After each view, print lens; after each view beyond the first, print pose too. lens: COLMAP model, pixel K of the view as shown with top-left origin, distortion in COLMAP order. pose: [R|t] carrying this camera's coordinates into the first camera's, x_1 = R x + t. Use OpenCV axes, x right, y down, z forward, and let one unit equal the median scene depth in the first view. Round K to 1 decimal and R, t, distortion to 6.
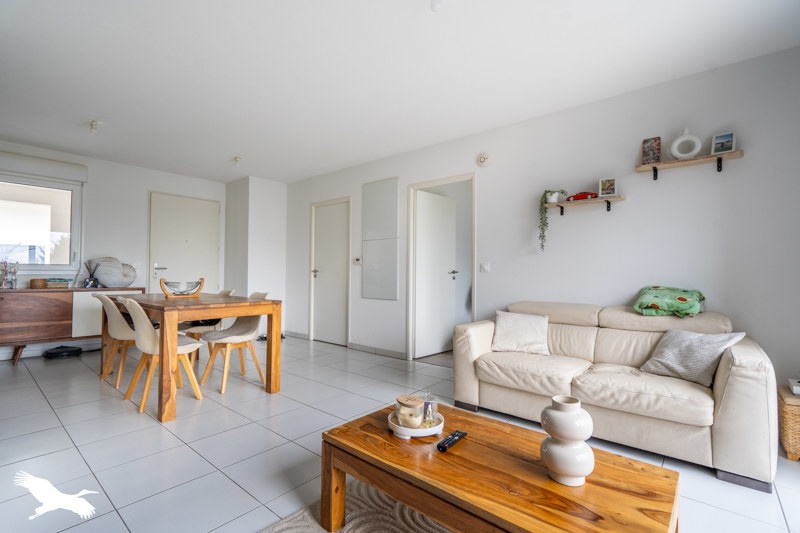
lens RADIAL K [[370.7, 0, 394.5], [0, 370.7, 267.2], [0, 0, 1]] dist [-0.000467, -0.000143]
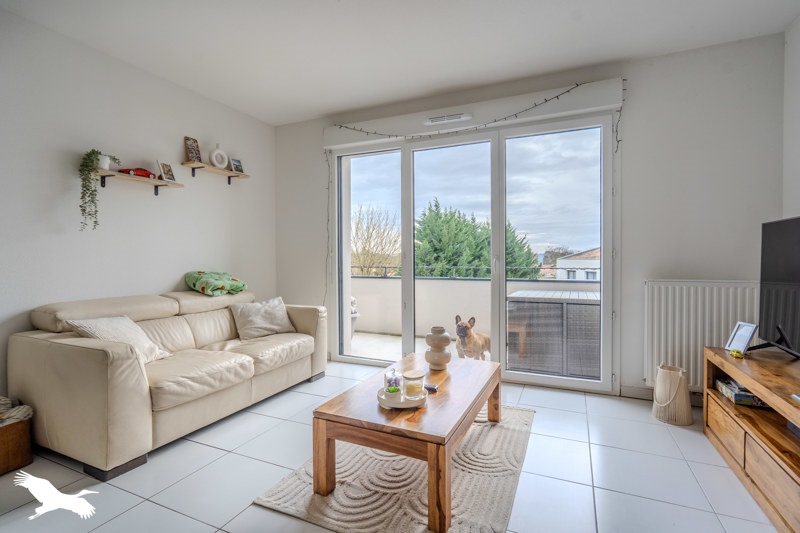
lens RADIAL K [[370.7, 0, 401.7], [0, 370.7, 263.0], [0, 0, 1]] dist [-0.000467, -0.000143]
pose [[-0.283944, -0.018500, 0.958662, -0.585296], [-0.018998, 0.999726, 0.013666, -0.002242], [-0.958653, -0.014332, -0.284218, 0.752433]]
